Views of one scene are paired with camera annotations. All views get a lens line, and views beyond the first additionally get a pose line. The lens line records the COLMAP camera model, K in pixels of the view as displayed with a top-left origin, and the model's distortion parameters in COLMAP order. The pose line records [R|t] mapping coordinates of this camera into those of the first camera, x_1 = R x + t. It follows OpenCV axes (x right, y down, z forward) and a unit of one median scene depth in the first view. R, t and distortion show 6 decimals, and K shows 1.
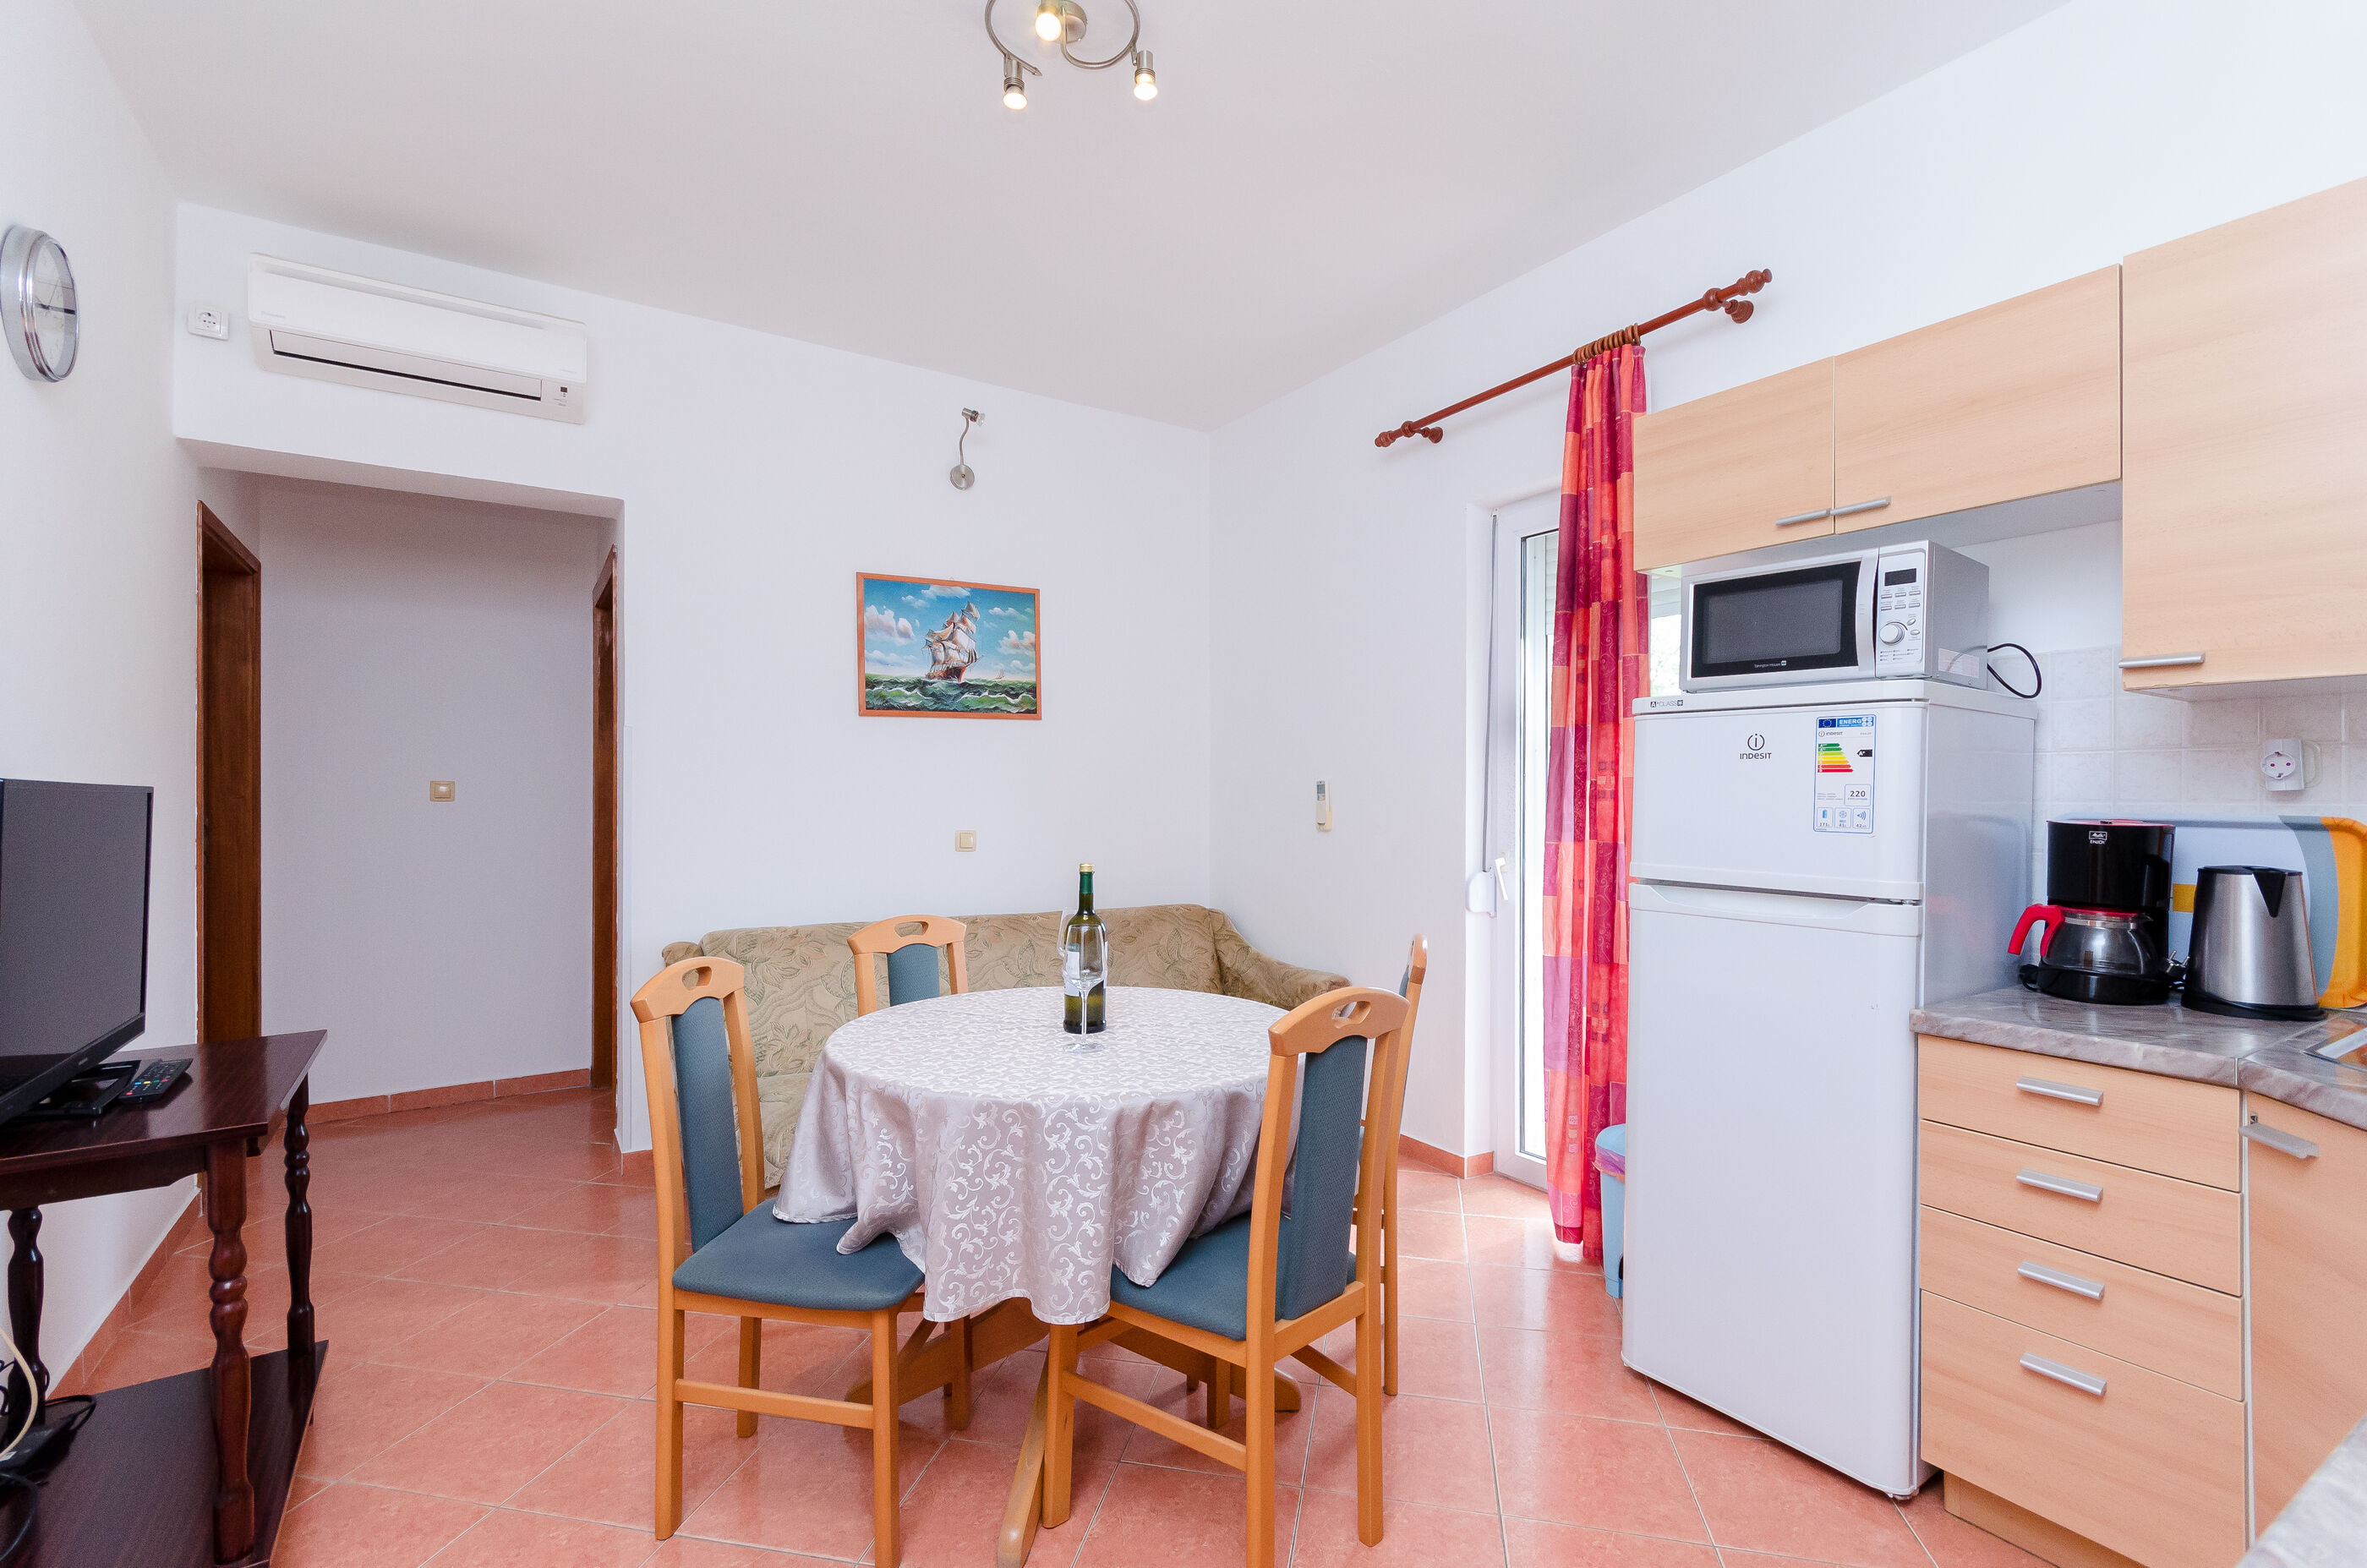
lens RADIAL K [[1107.7, 0, 1190.8], [0, 1107.7, 784.8], [0, 0, 1]] dist [0.007484, -0.004080]
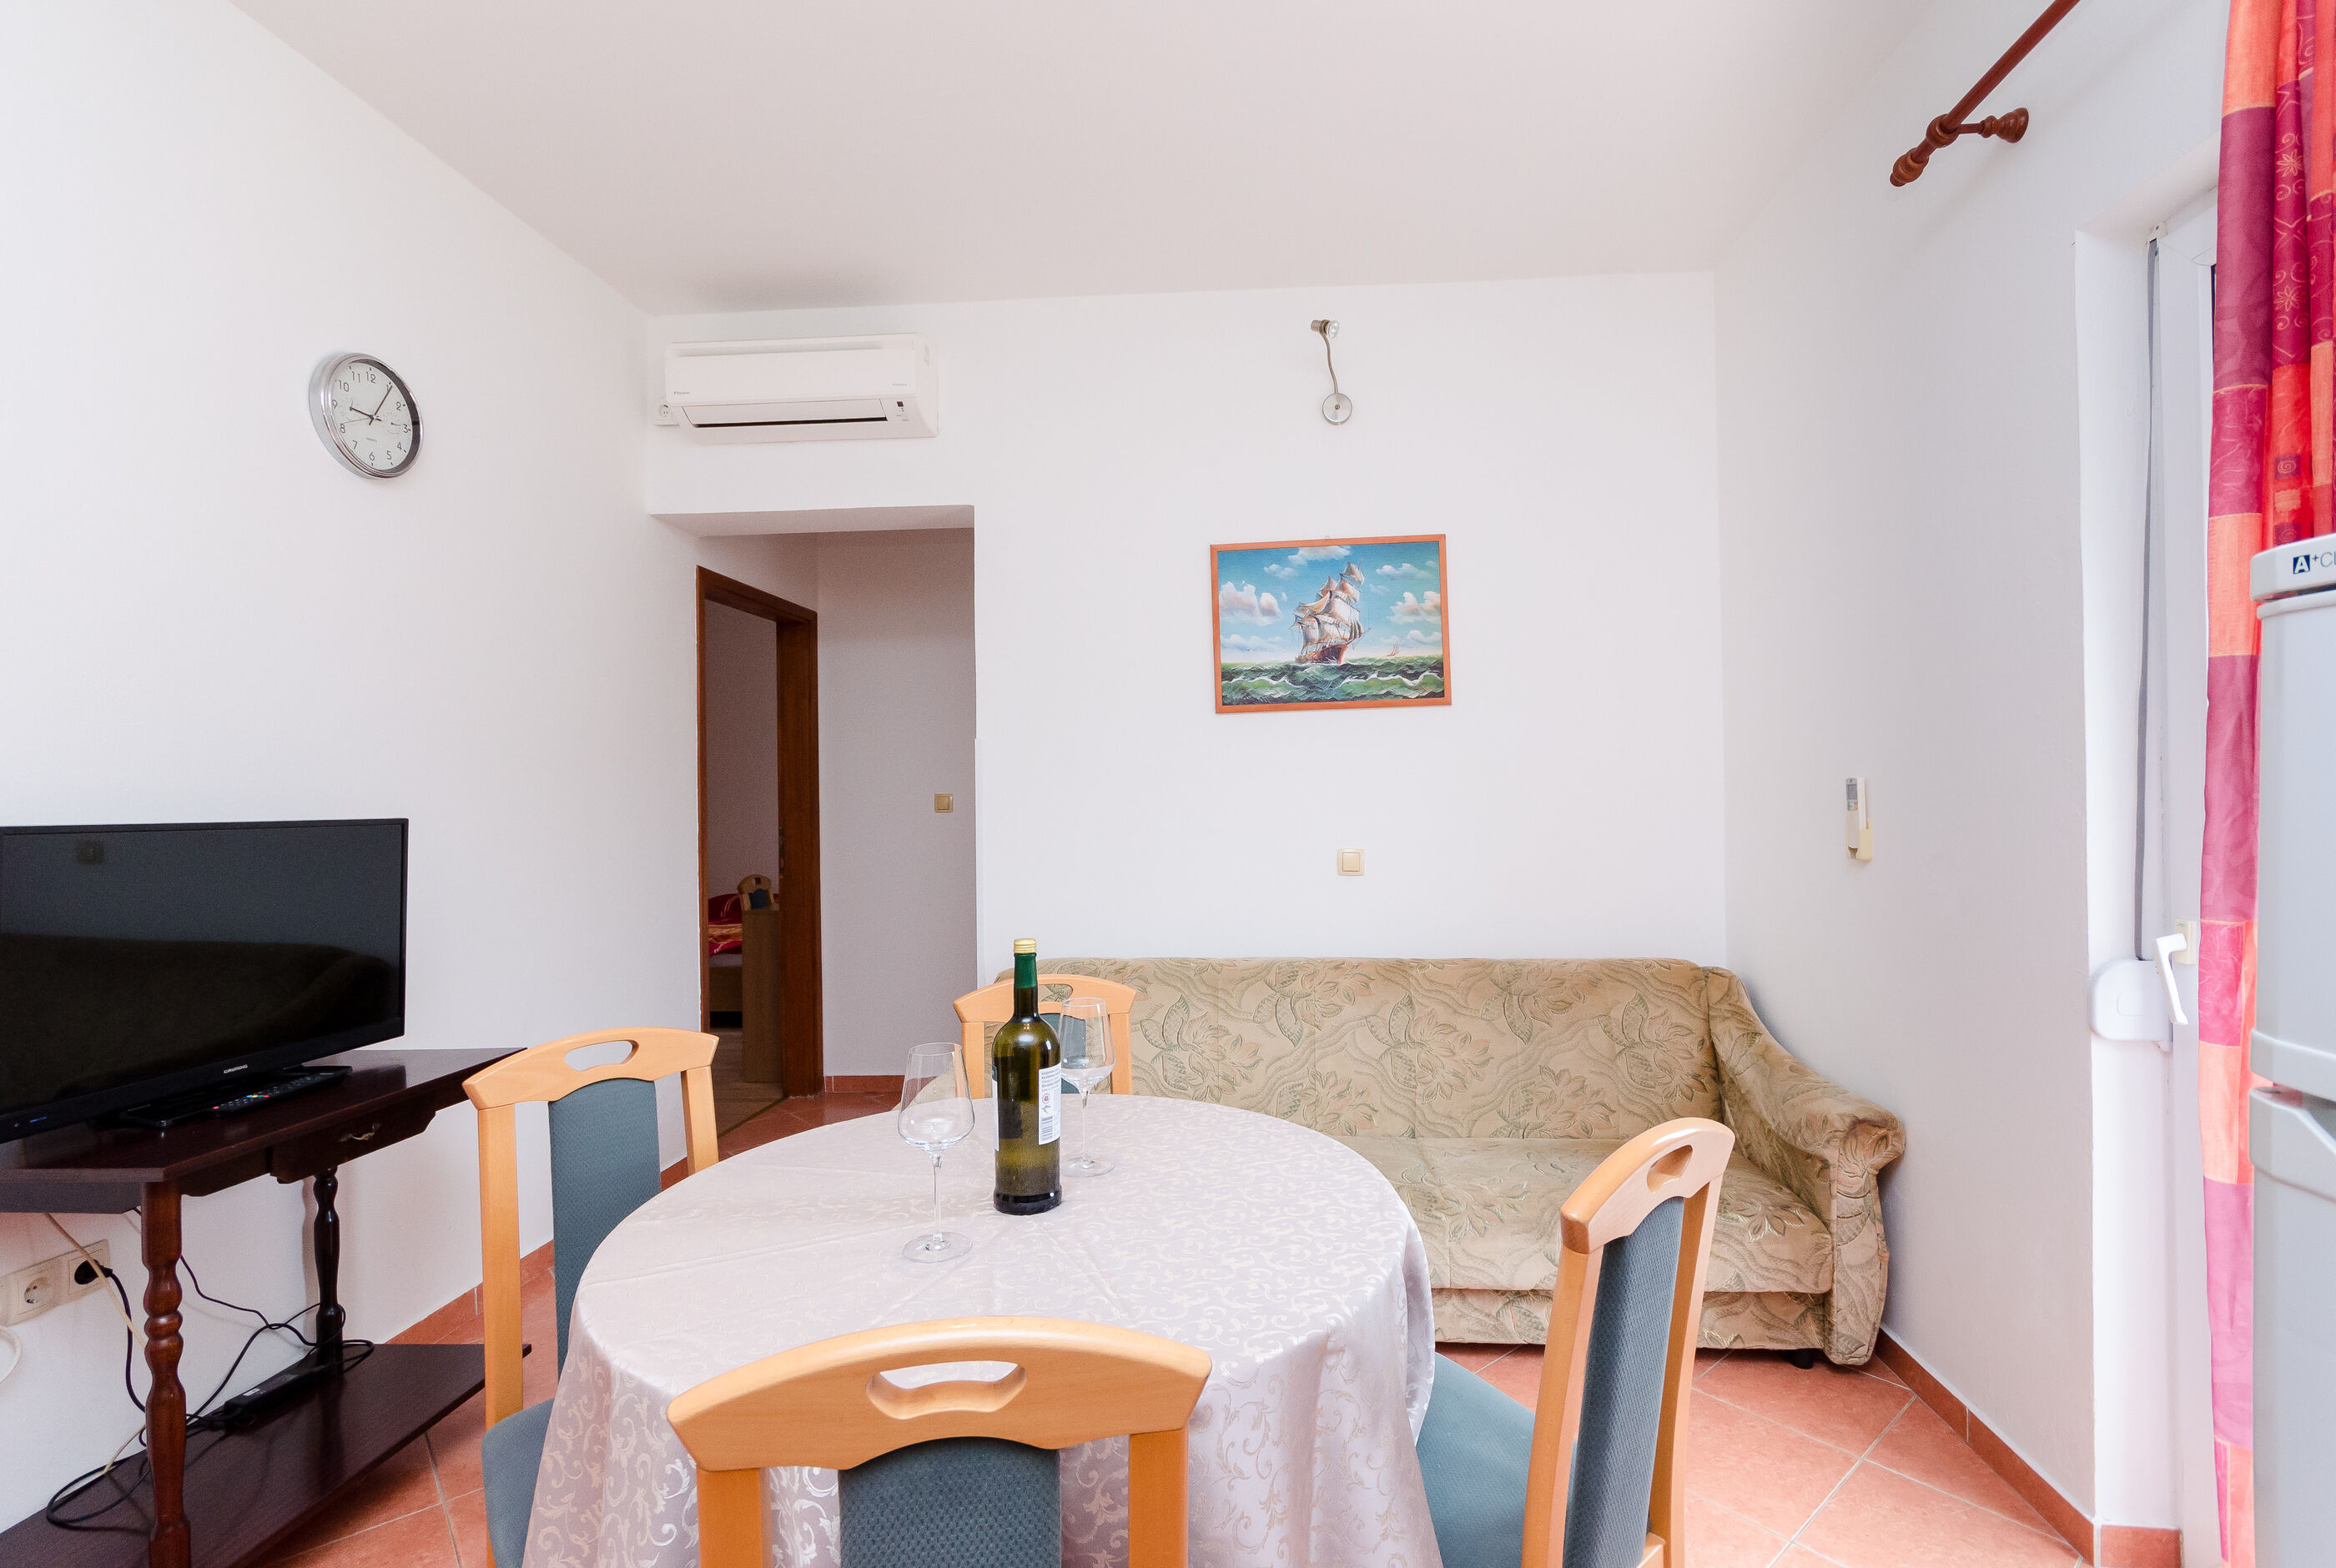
lens RADIAL K [[1116.8, 0, 1166.5], [0, 1116.8, 780.7], [0, 0, 1]] dist [-0.014483, 0.004319]
pose [[0.795494, -0.019507, -0.605647, 0.225307], [0.021352, 0.999763, -0.004156, -0.009374], [0.605585, -0.009626, 0.795722, 0.349723]]
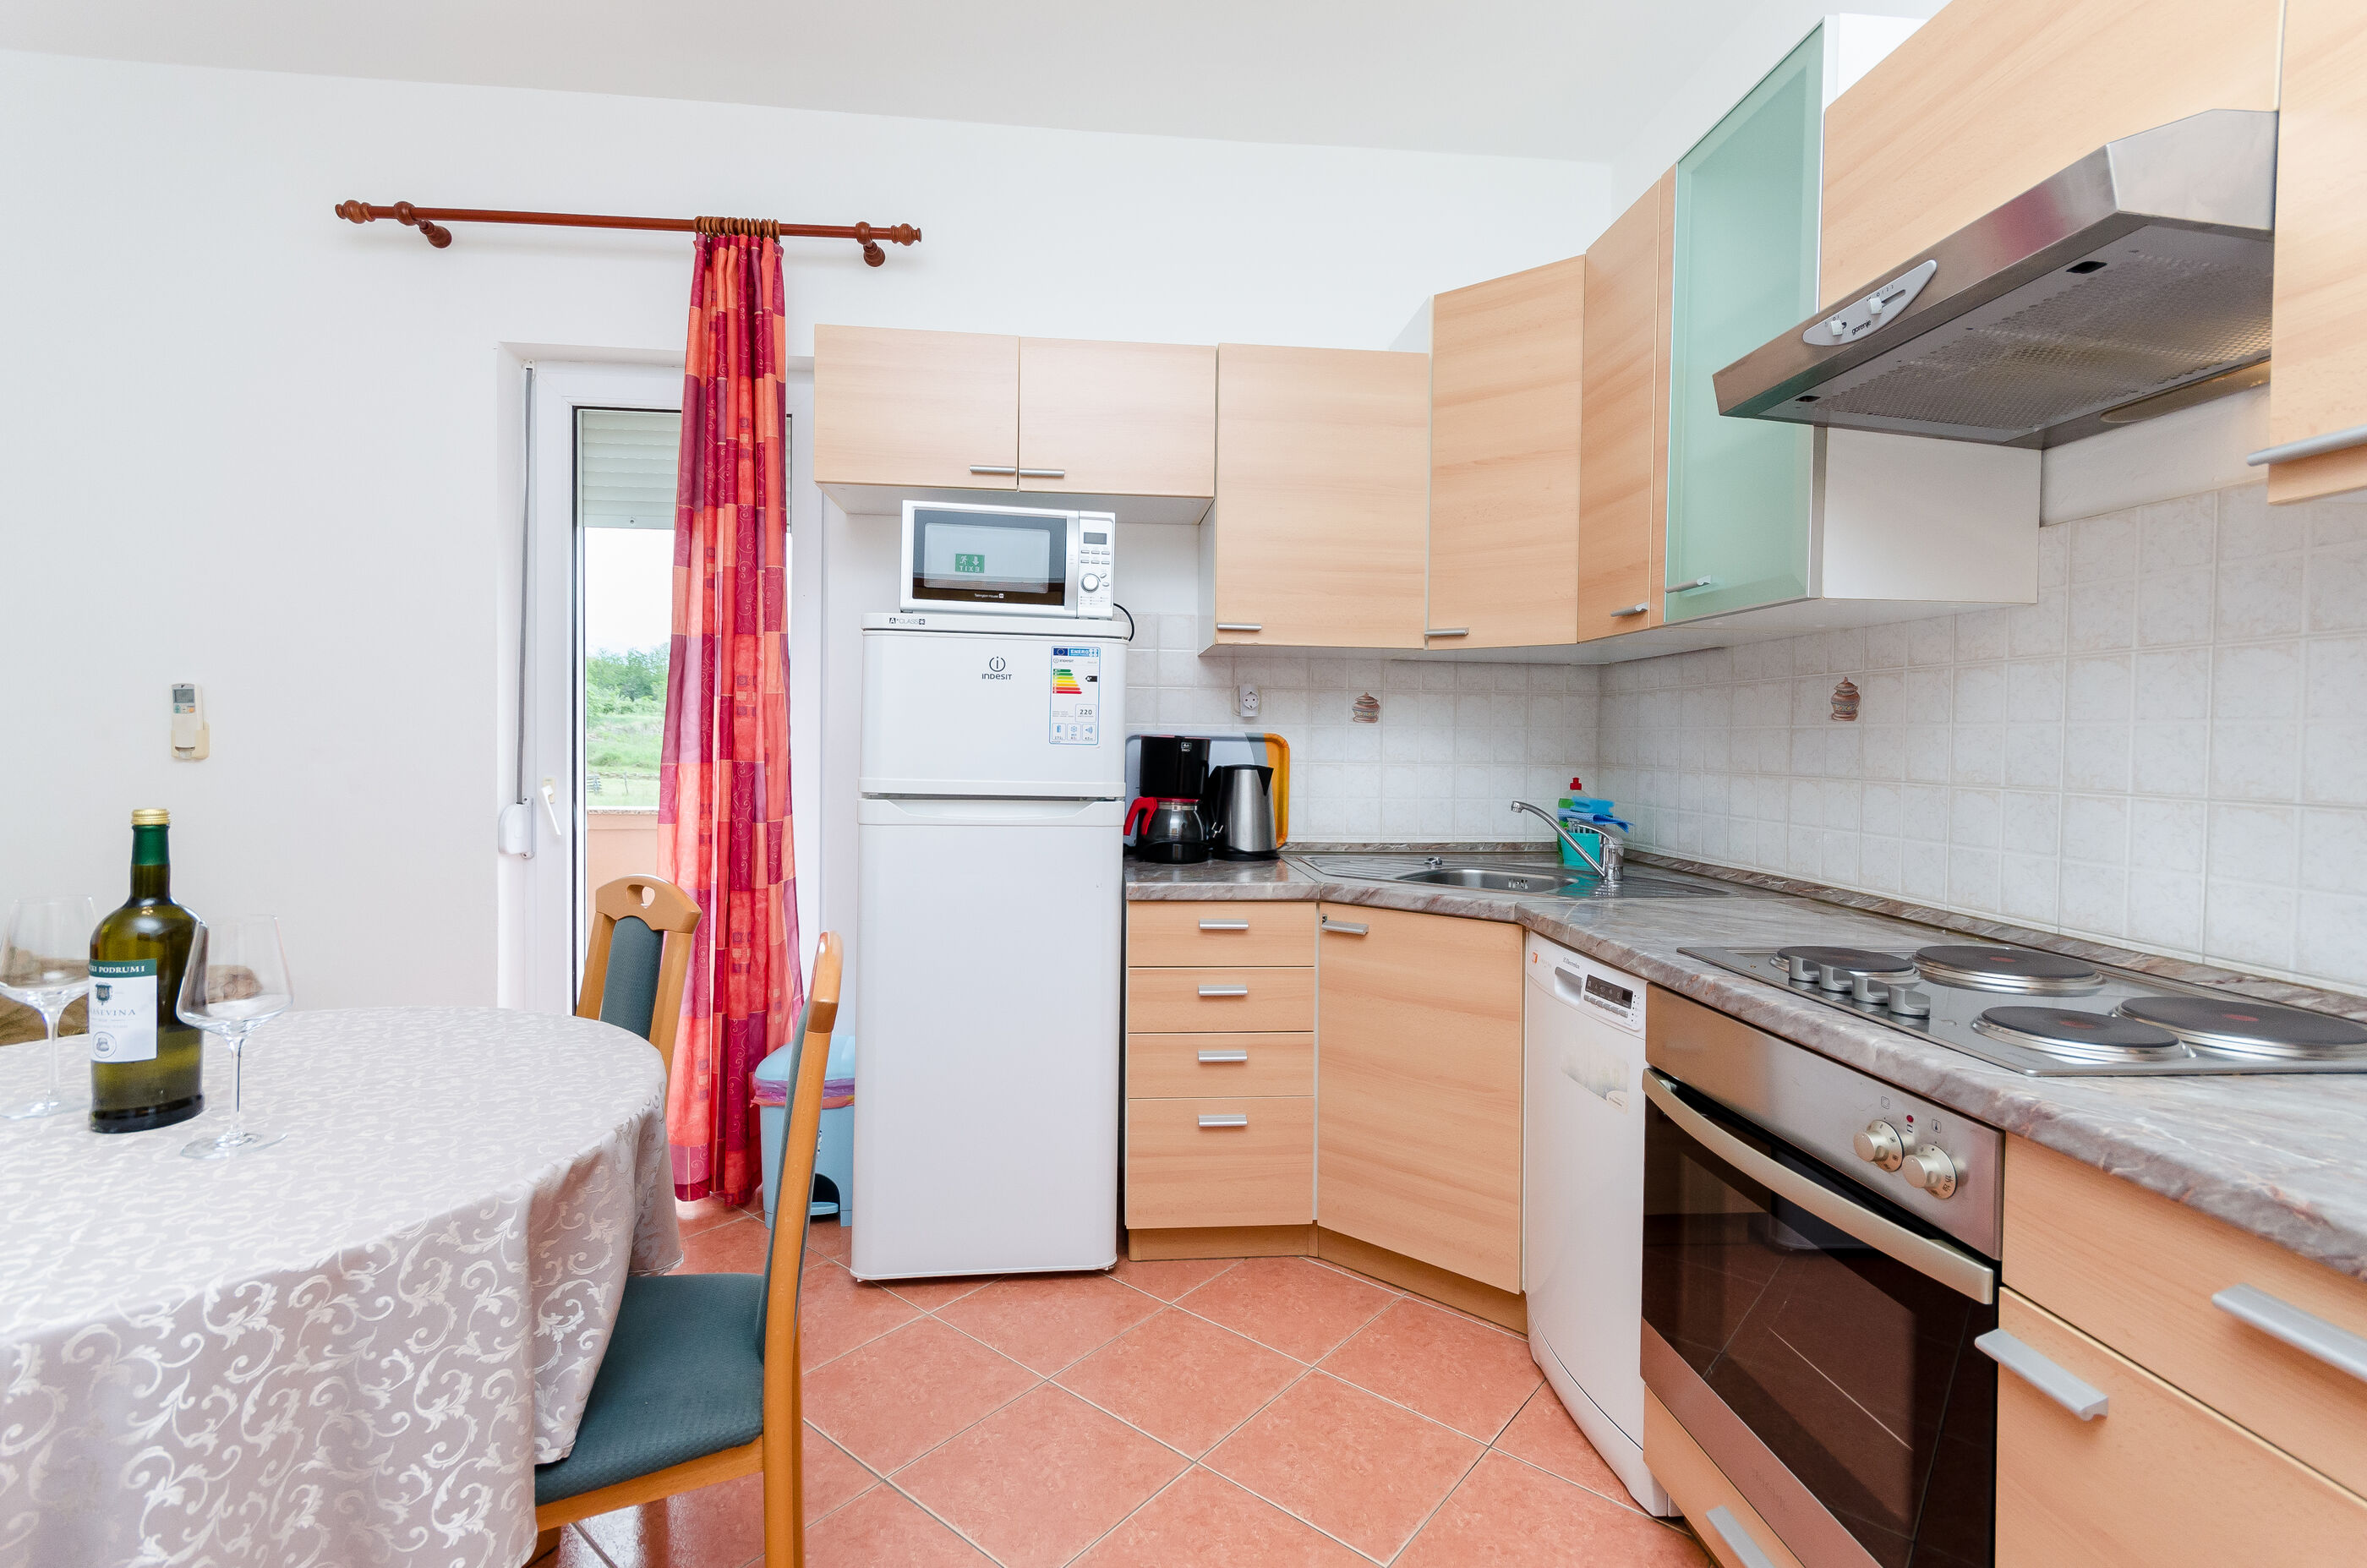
lens RADIAL K [[1044.3, 0, 1199.1], [0, 1044.3, 757.3], [0, 0, 1]] dist [0.004031, 0.000182]
pose [[0.452289, -0.011287, 0.891800, -0.201141], [-0.020781, 0.999515, 0.023190, 0.015894], [-0.891629, -0.029021, 0.451836, 0.208424]]
